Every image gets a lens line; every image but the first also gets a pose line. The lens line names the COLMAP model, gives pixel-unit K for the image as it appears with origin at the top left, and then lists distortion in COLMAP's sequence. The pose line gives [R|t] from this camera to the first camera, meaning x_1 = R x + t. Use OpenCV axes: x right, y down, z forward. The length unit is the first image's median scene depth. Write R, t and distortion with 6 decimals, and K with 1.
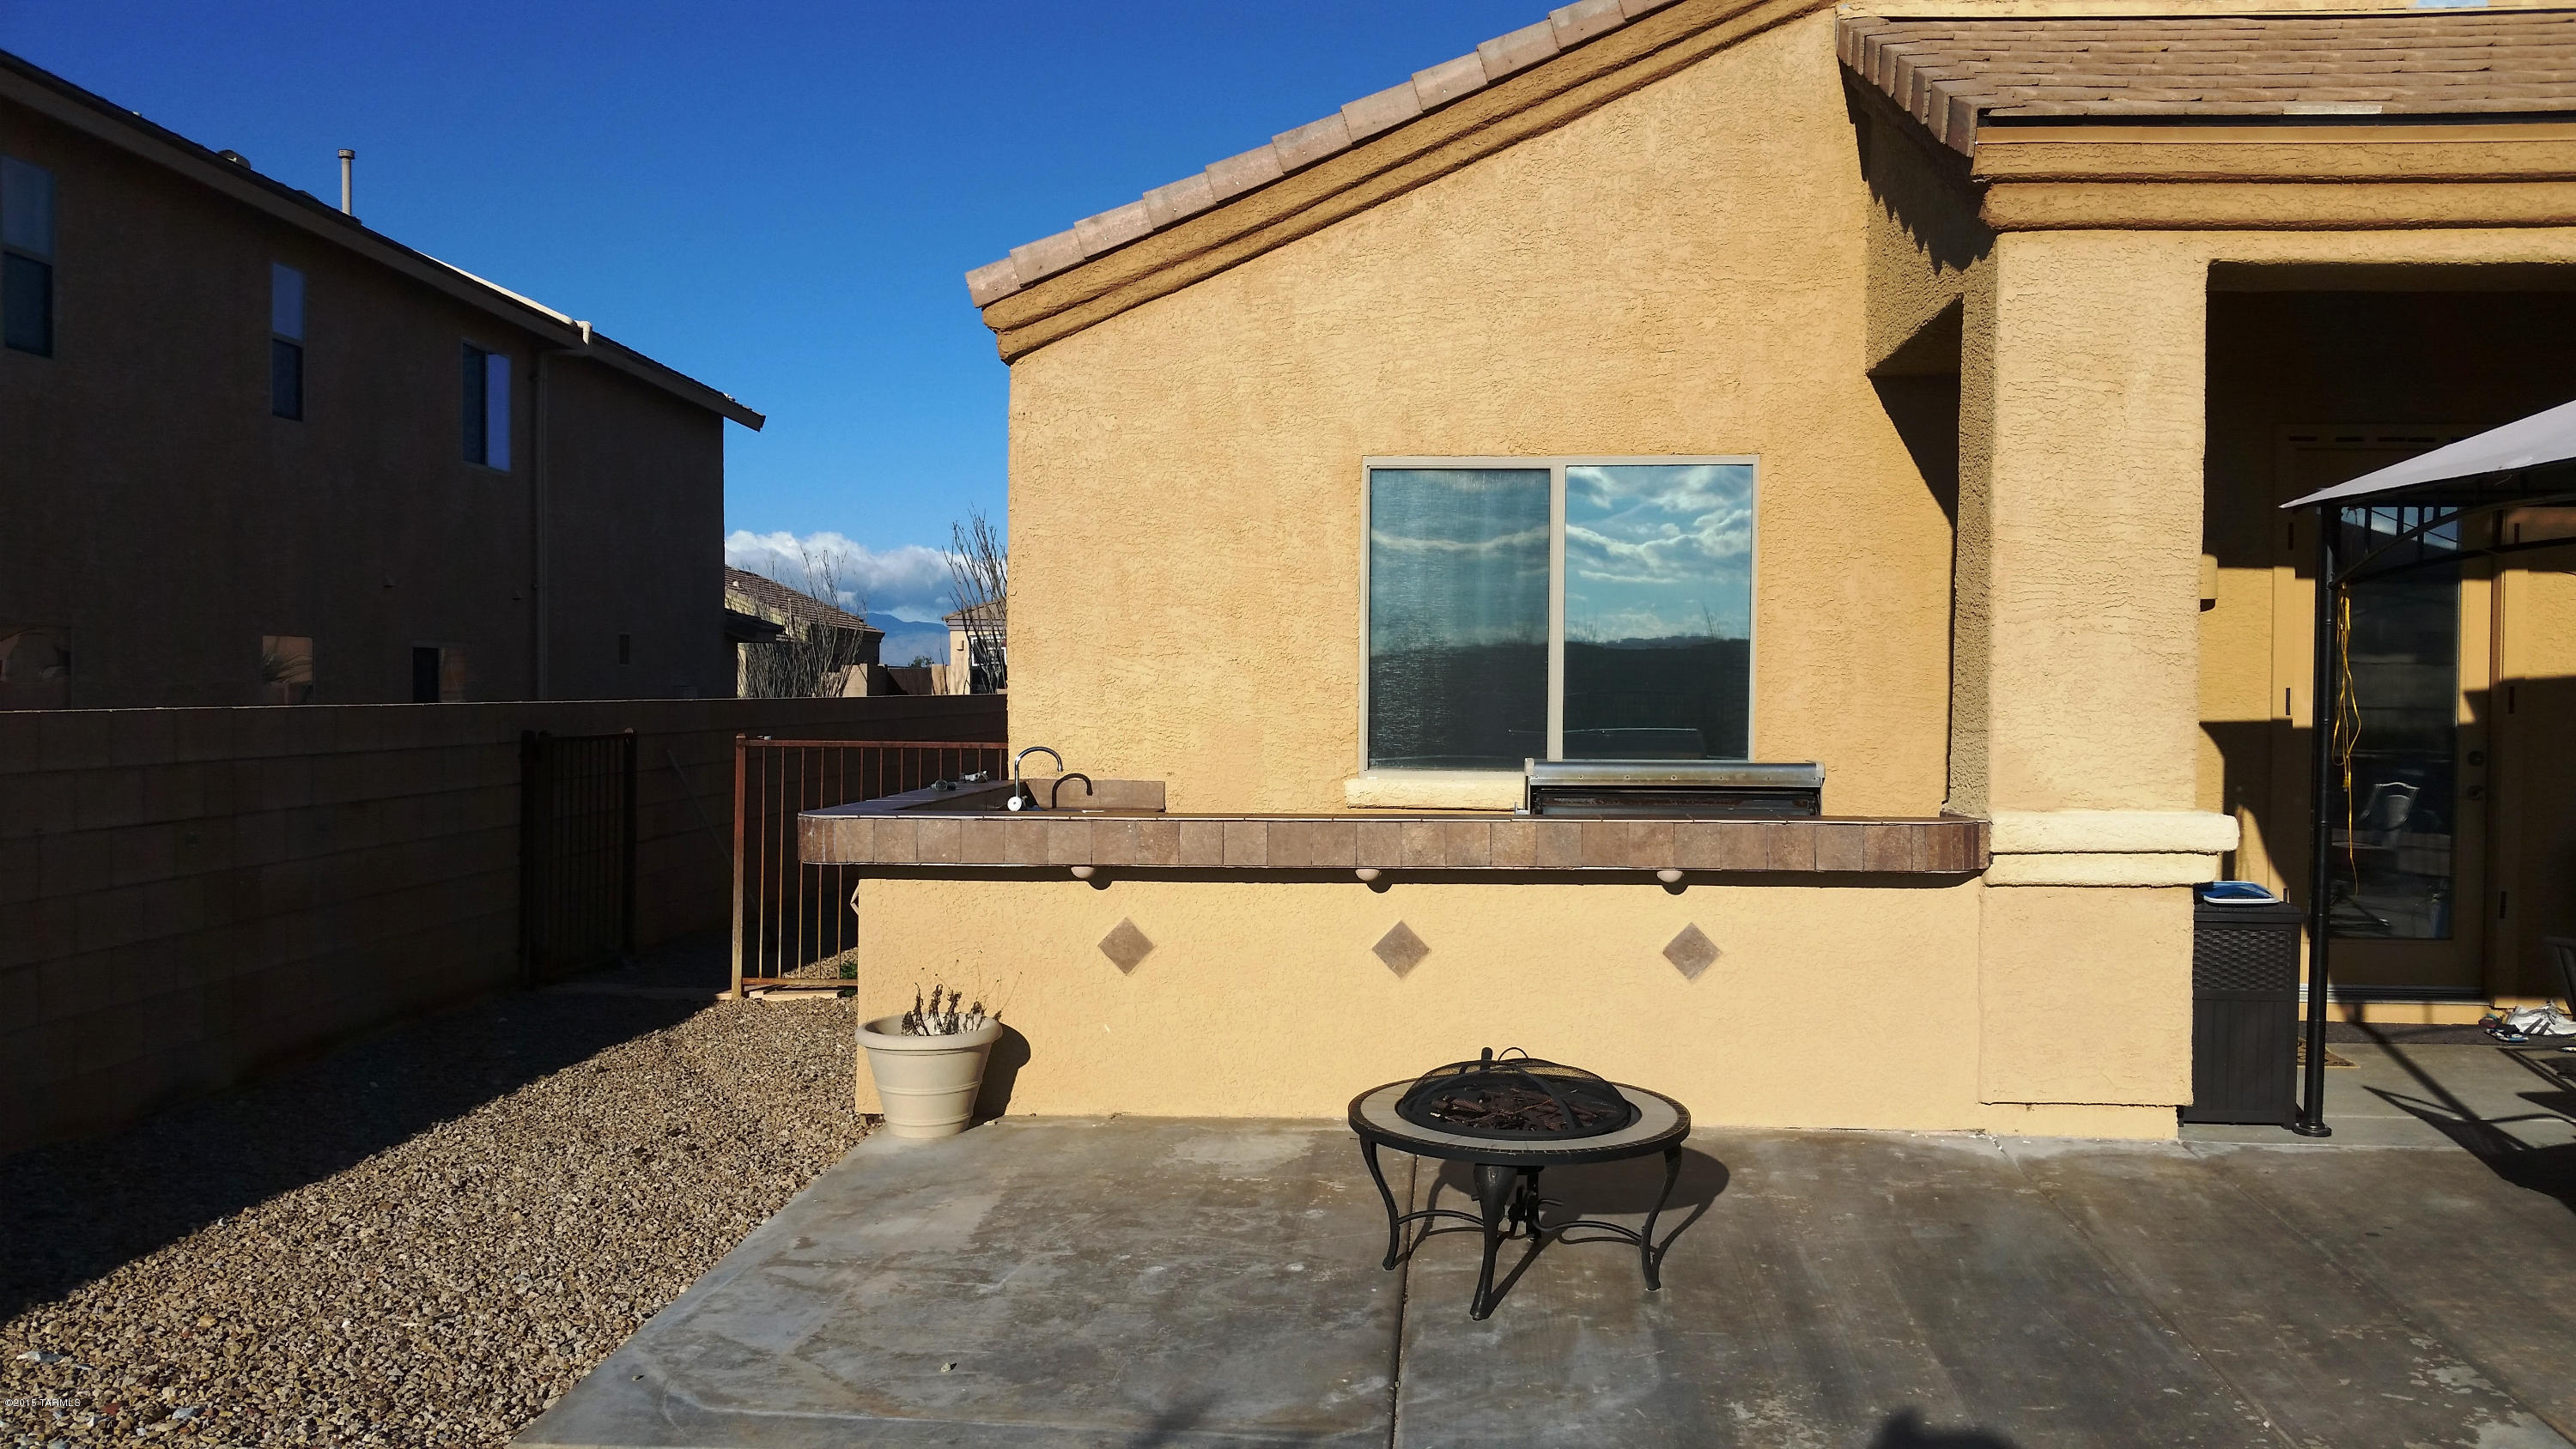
lens RADIAL K [[2085.3, 0, 1288.0], [0, 2085.3, 724.5], [0, 0, 1]] dist [0.155683, -0.390792]
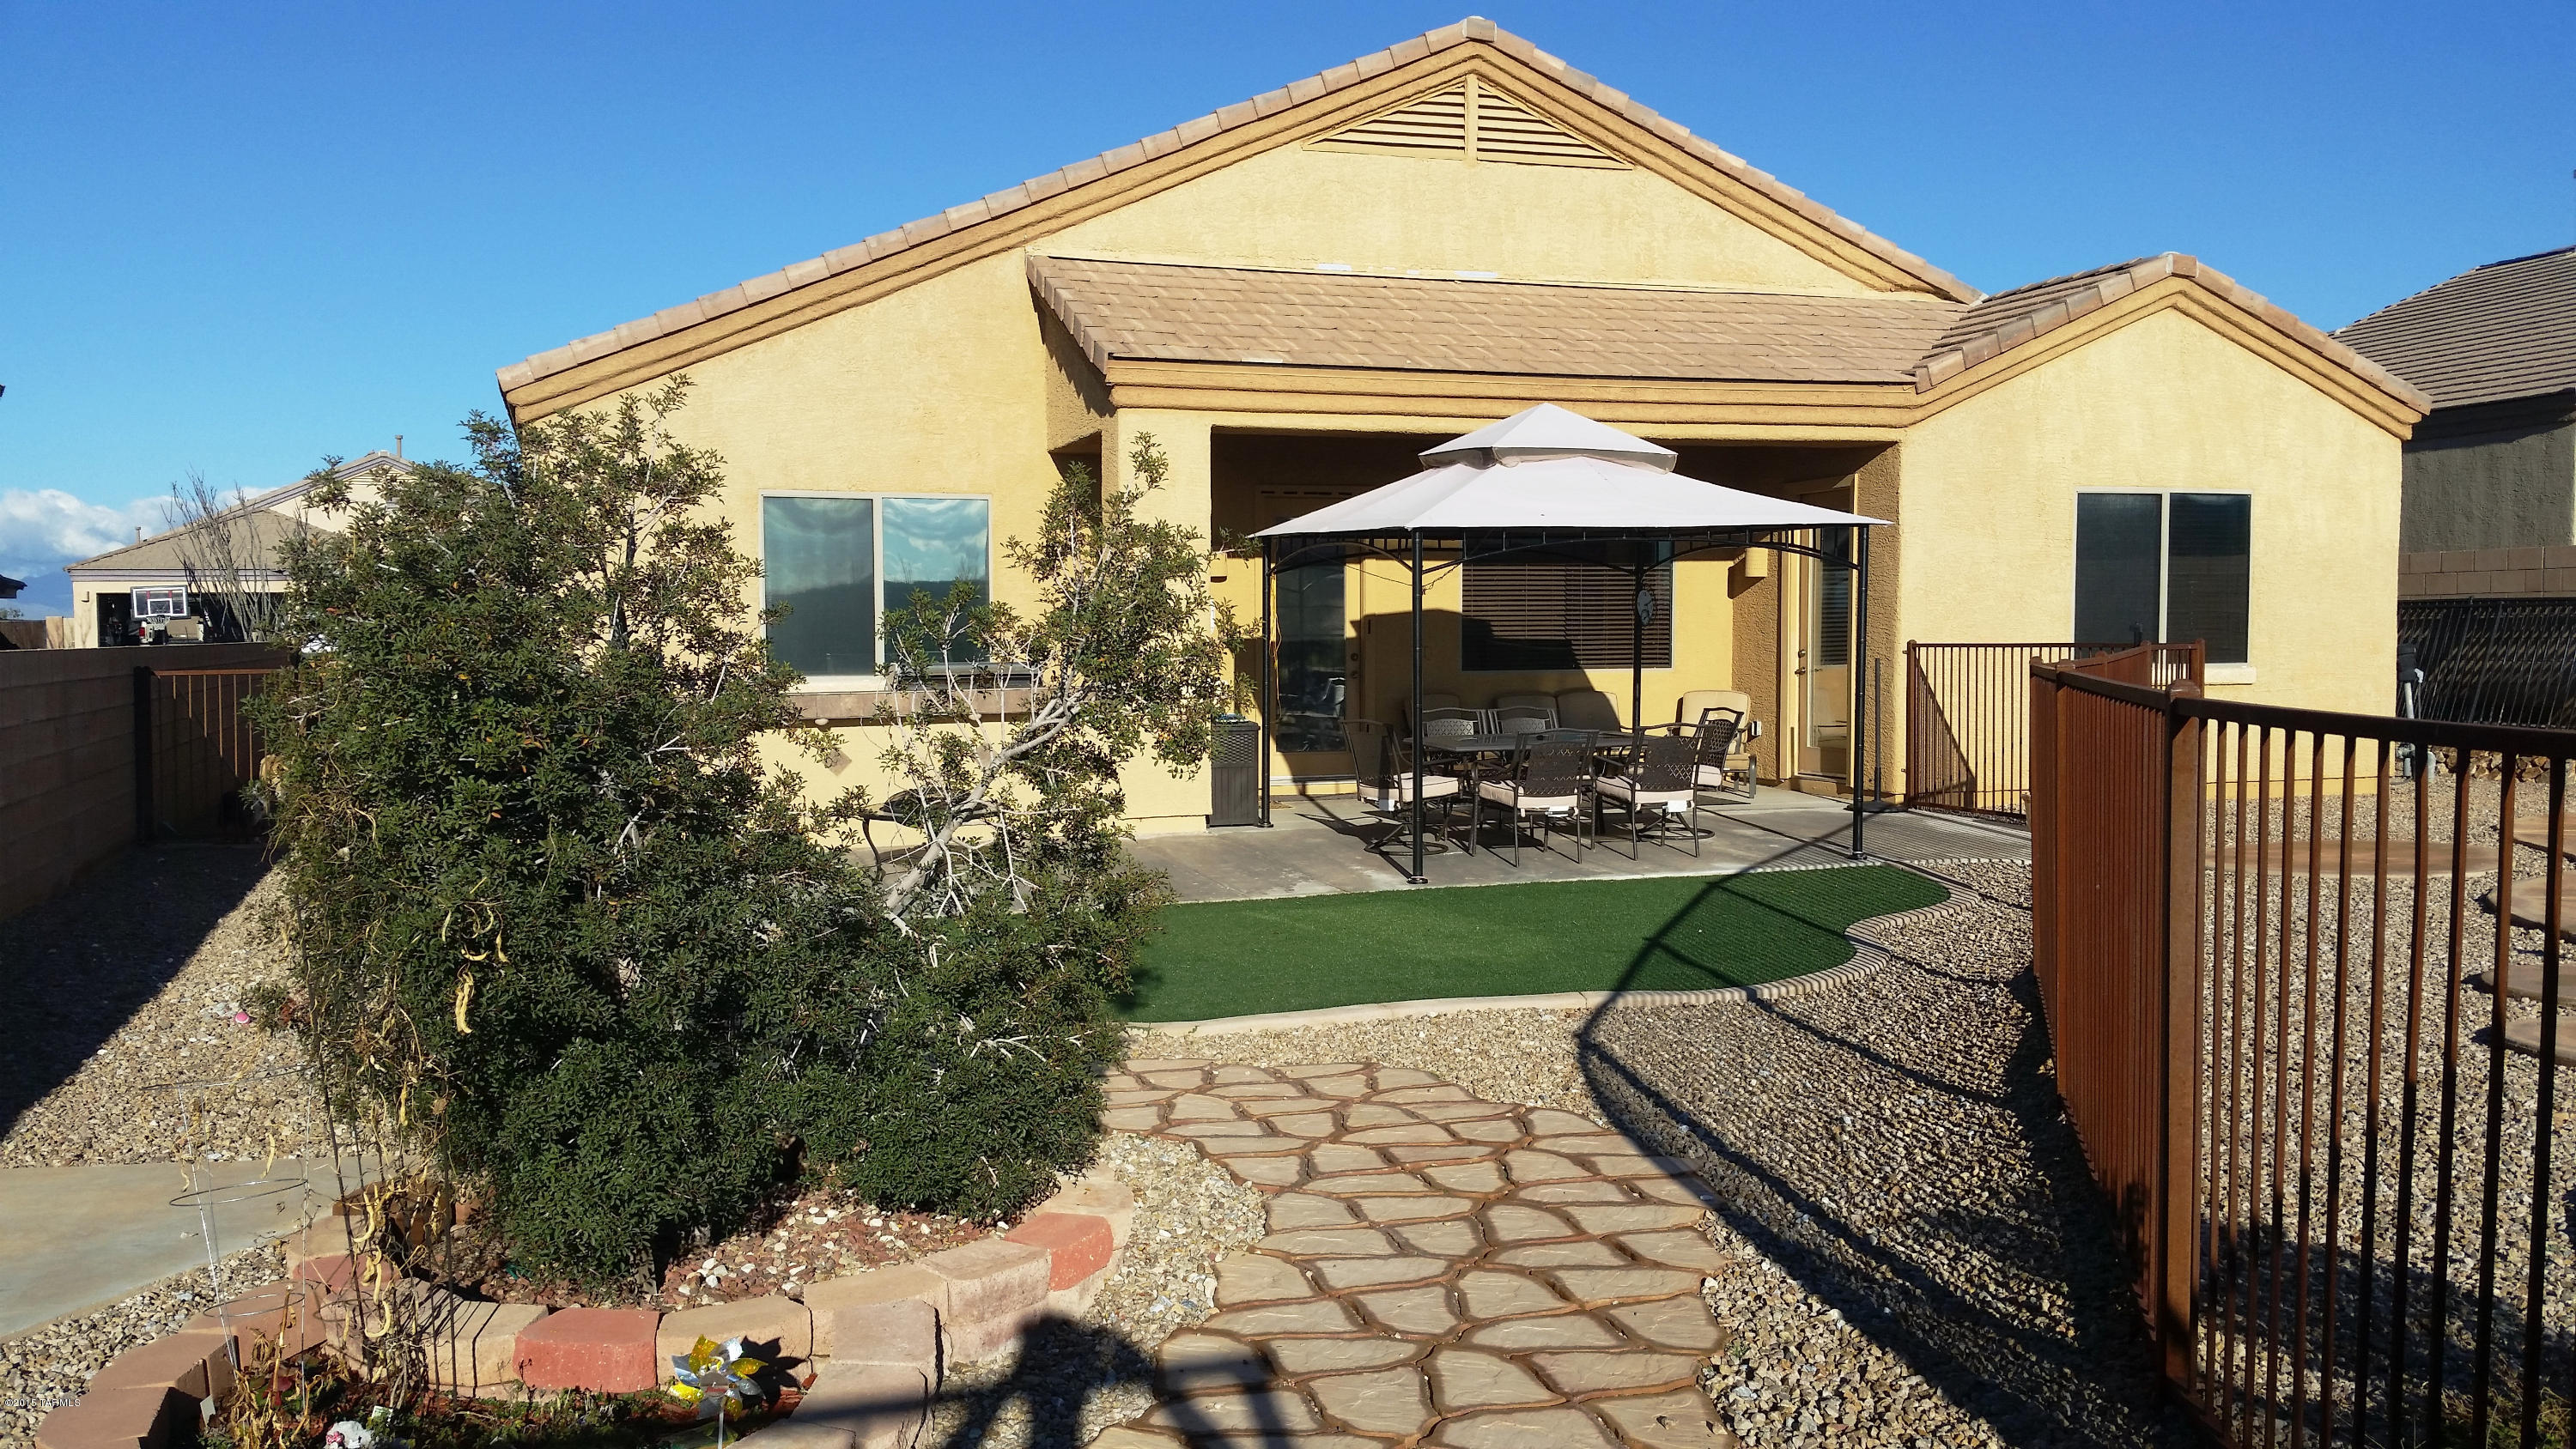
lens RADIAL K [[2085.3, 0, 1288.0], [0, 2085.3, 724.5], [0, 0, 1]] dist [0.155683, -0.390792]
pose [[0.915772, -0.031704, 0.400446, -0.265352], [0.020891, 0.999290, 0.031341, 0.016386], [-0.401156, -0.020336, 0.915784, -0.737262]]
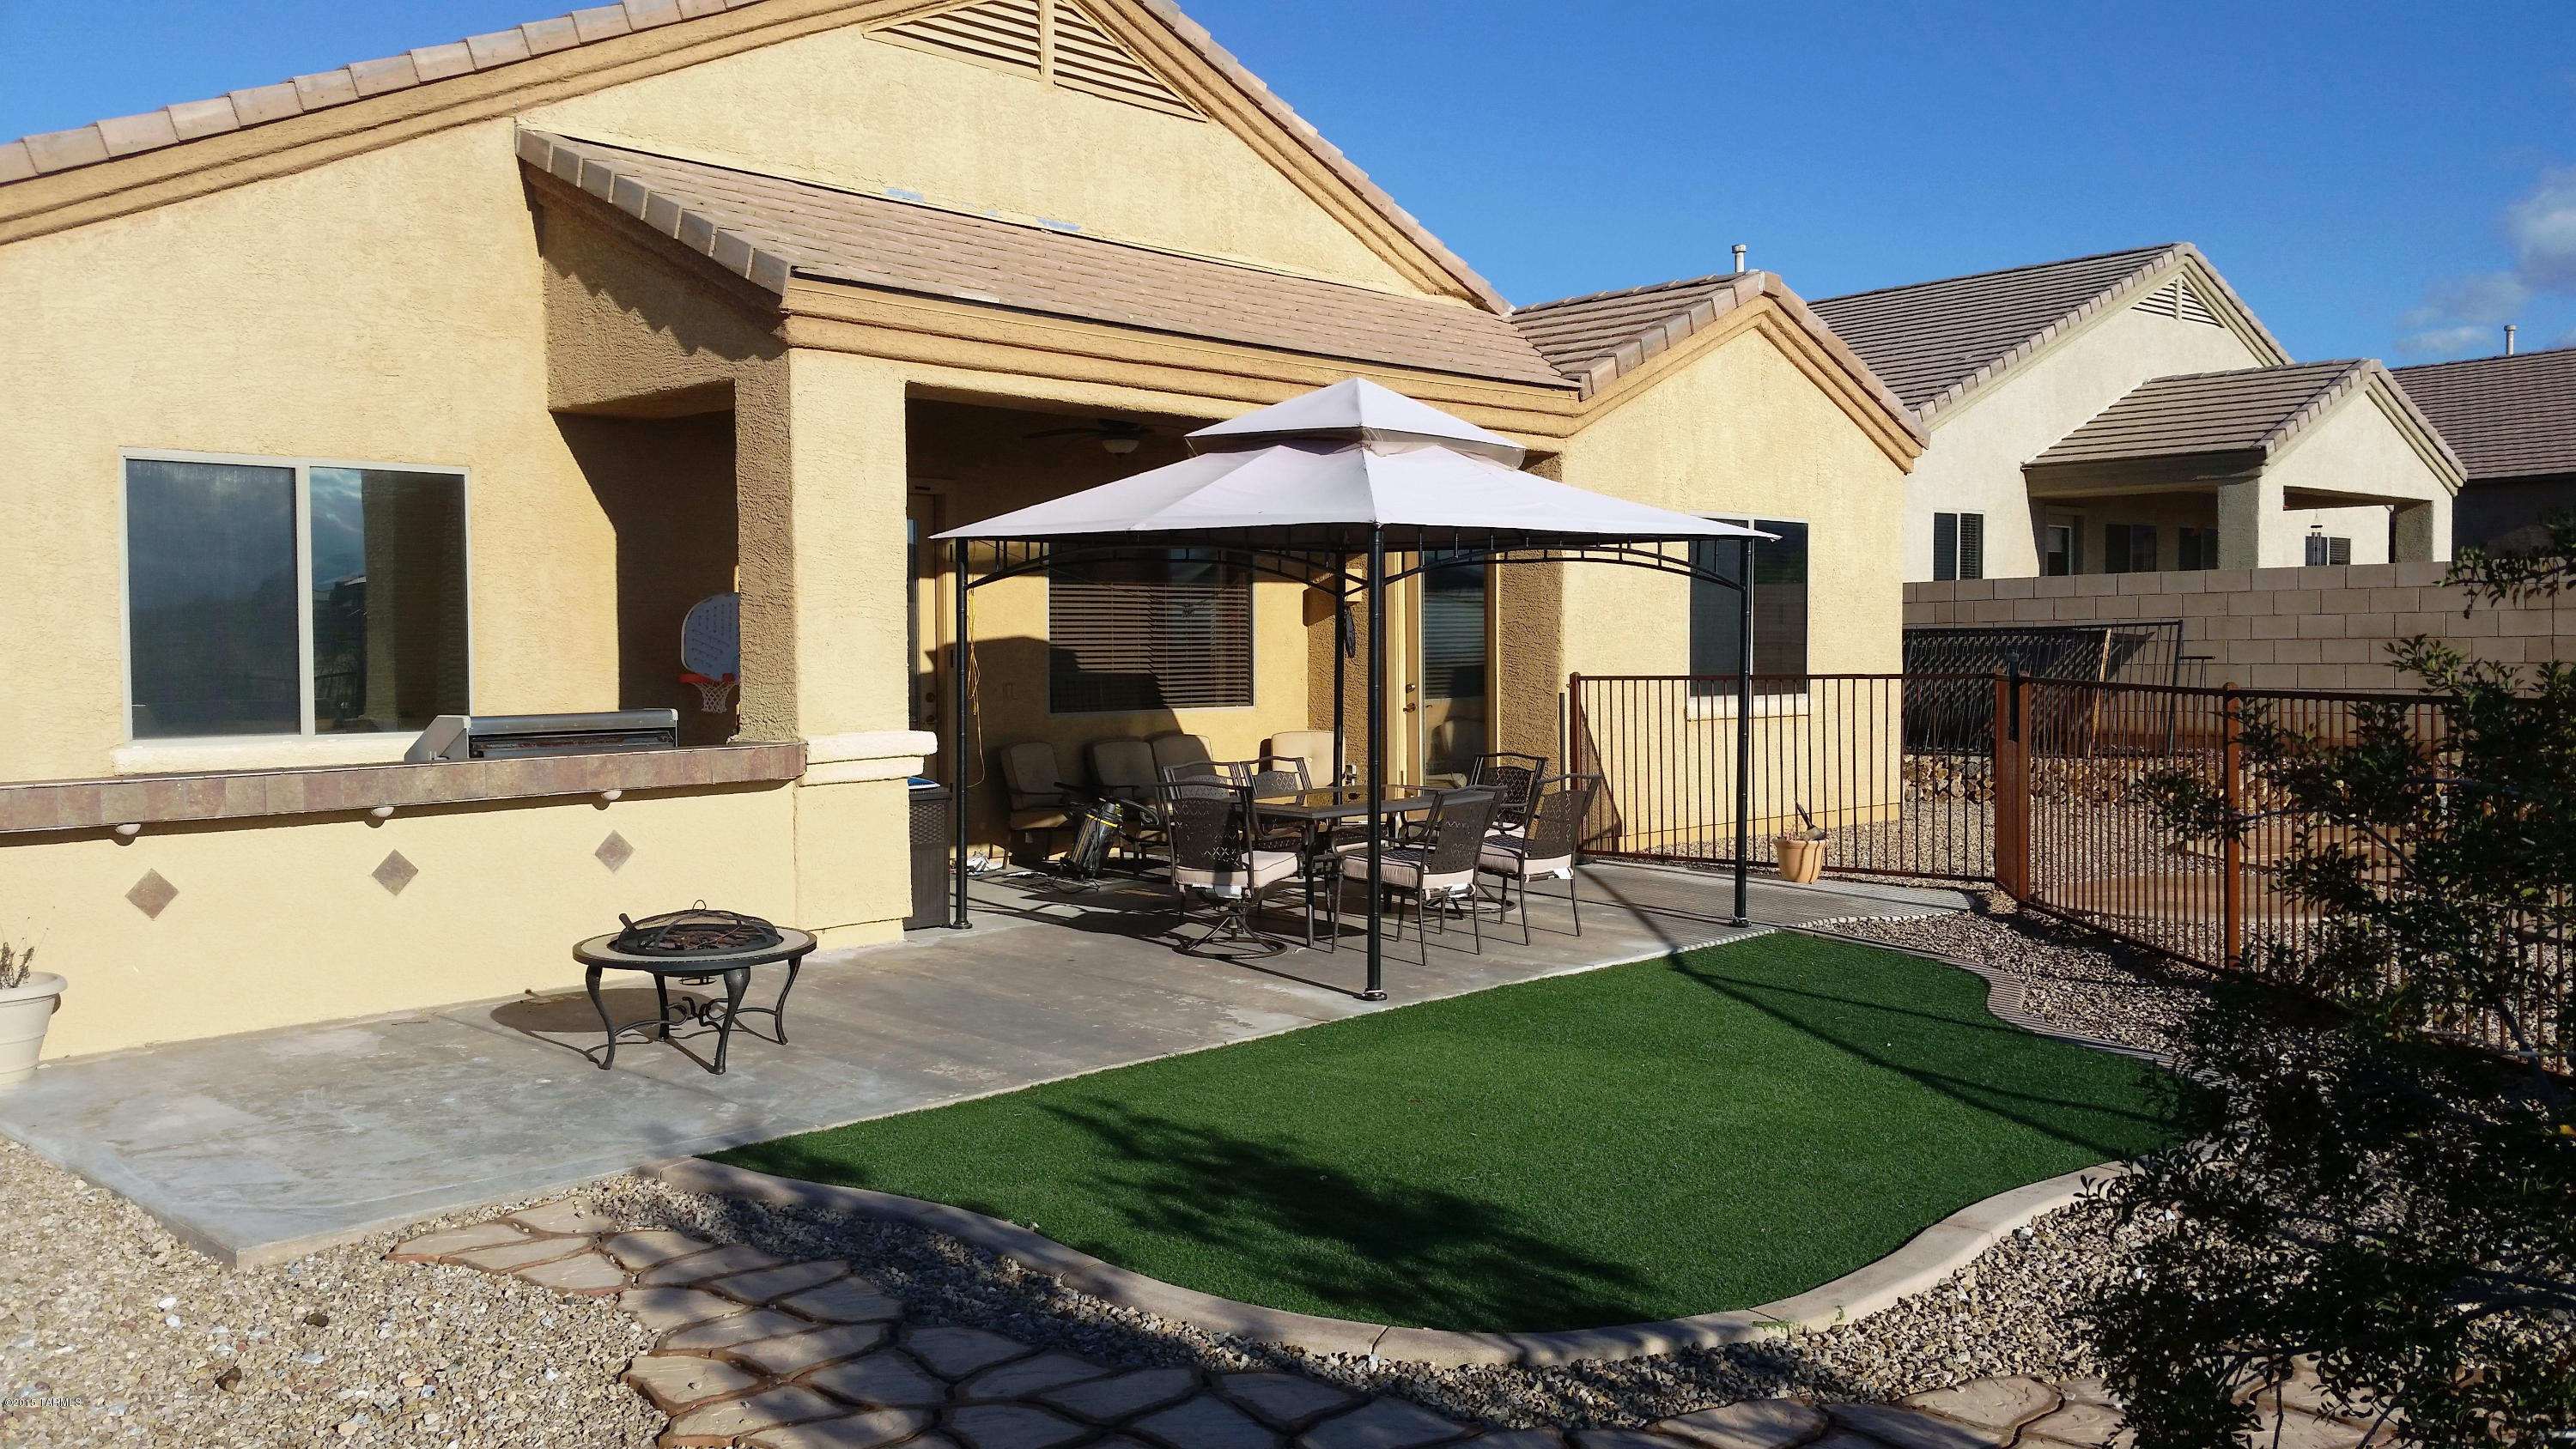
lens RADIAL K [[2085.3, 0, 1288.0], [0, 2085.3, 724.5], [0, 0, 1]] dist [0.155683, -0.390792]
pose [[0.617053, -0.039596, 0.785925, -0.461637], [0.028711, 0.999201, 0.027799, 0.000950], [-0.786398, 0.005411, 0.617696, -0.138637]]
